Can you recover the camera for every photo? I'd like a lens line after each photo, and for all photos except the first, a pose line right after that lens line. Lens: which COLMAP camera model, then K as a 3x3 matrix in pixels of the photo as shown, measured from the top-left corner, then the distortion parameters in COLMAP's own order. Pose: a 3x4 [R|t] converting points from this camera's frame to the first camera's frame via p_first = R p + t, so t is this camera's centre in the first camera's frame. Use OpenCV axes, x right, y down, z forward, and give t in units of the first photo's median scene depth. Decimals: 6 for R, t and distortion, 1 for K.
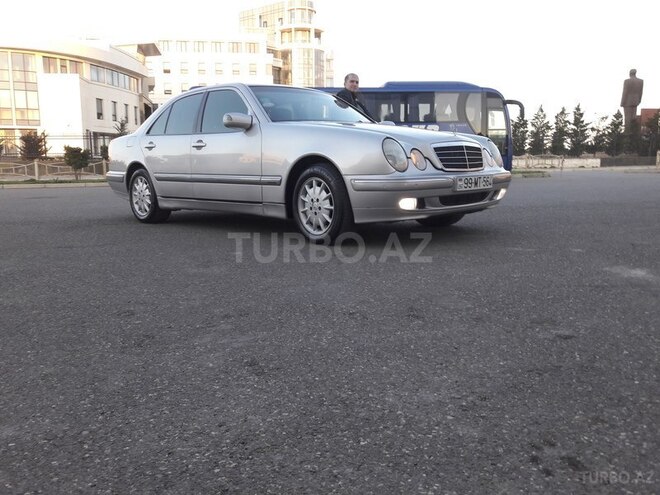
lens RADIAL K [[559.6, 0, 327.4], [0, 559.6, 243.2], [0, 0, 1]] dist [0.005878, -0.000584]
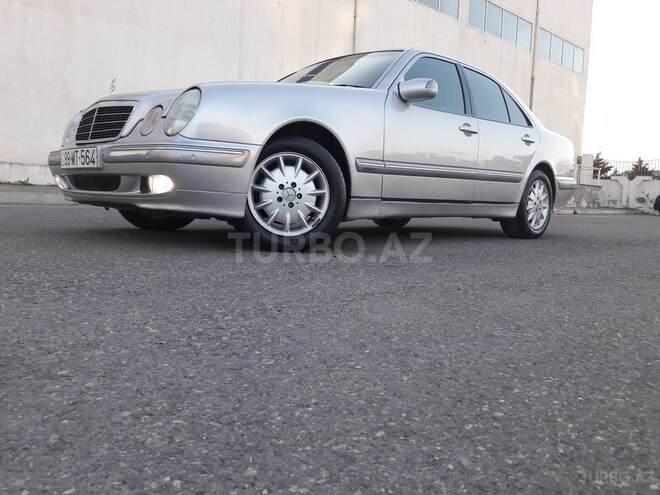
lens RADIAL K [[555.5, 0, 328.5], [0, 555.5, 248.9], [0, 0, 1]] dist [0.076961, -0.129245]
pose [[-0.041682, 0.086173, -0.995408, 0.843146], [-0.170221, 0.981096, 0.092062, -0.102627], [0.984524, 0.173276, -0.026226, 1.192115]]
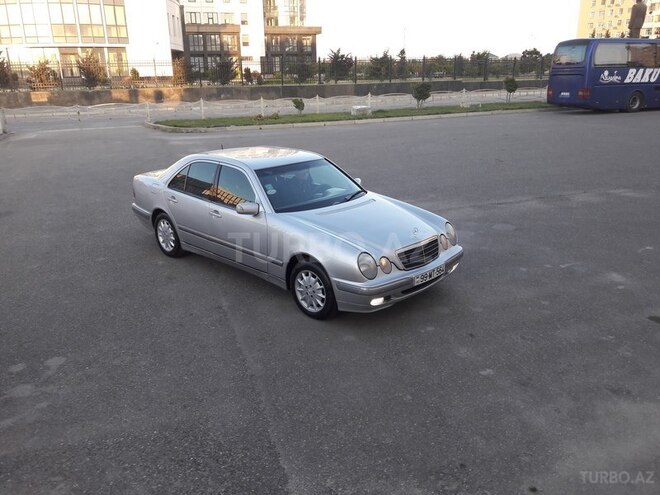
lens RADIAL K [[559.7, 0, 330.0], [0, 559.7, 247.5], [0, 0, 1]] dist [0.068925, -0.123347]
pose [[0.999986, 0.000496, 0.005350, 0.018493], [-0.001393, 0.985619, 0.168974, -0.349587], [-0.005189, -0.168979, 0.985606, -0.258819]]
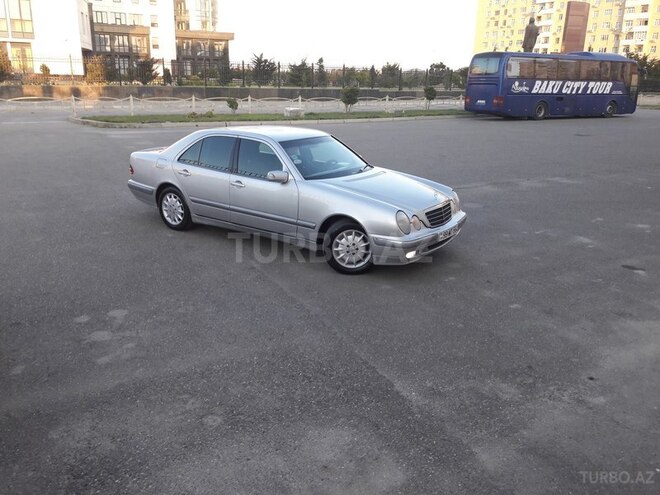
lens RADIAL K [[555.5, 0, 328.5], [0, 555.5, 248.9], [0, 0, 1]] dist [0.076961, -0.129245]
pose [[0.984652, -0.011609, 0.174144, -0.277838], [-0.015481, 0.988043, 0.153400, -0.255705], [-0.173843, -0.153742, 0.972698, -0.360821]]
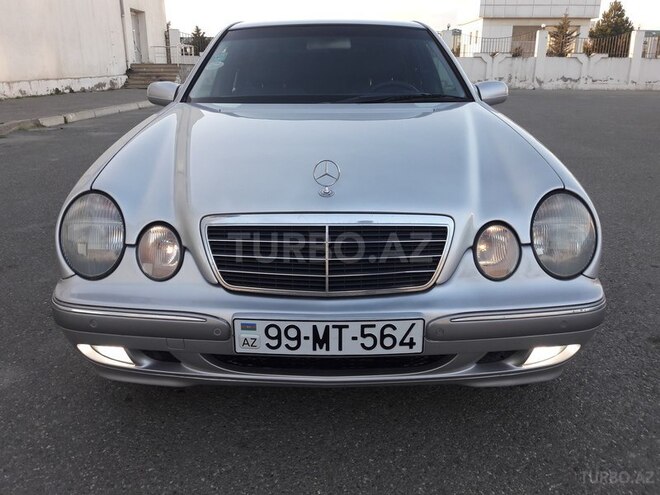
lens RADIAL K [[555.5, 0, 328.5], [0, 555.5, 248.9], [0, 0, 1]] dist [0.076961, -0.129245]
pose [[0.692594, 0.228181, -0.684286, 0.437528], [-0.099714, 0.969826, 0.222472, -0.212682], [0.714403, -0.085850, 0.694449, 0.676908]]
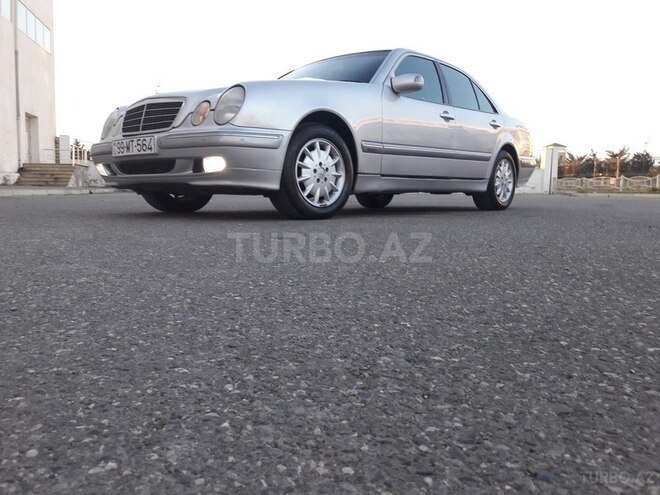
lens RADIAL K [[570.7, 0, 330.0], [0, 570.7, 247.5], [0, 0, 1]] dist [-0.014382, 0.003612]
pose [[0.037072, 0.094396, -0.994844, 0.994939], [-0.140574, 0.986122, 0.088330, -0.068983], [0.989376, 0.136575, 0.049827, 1.124884]]
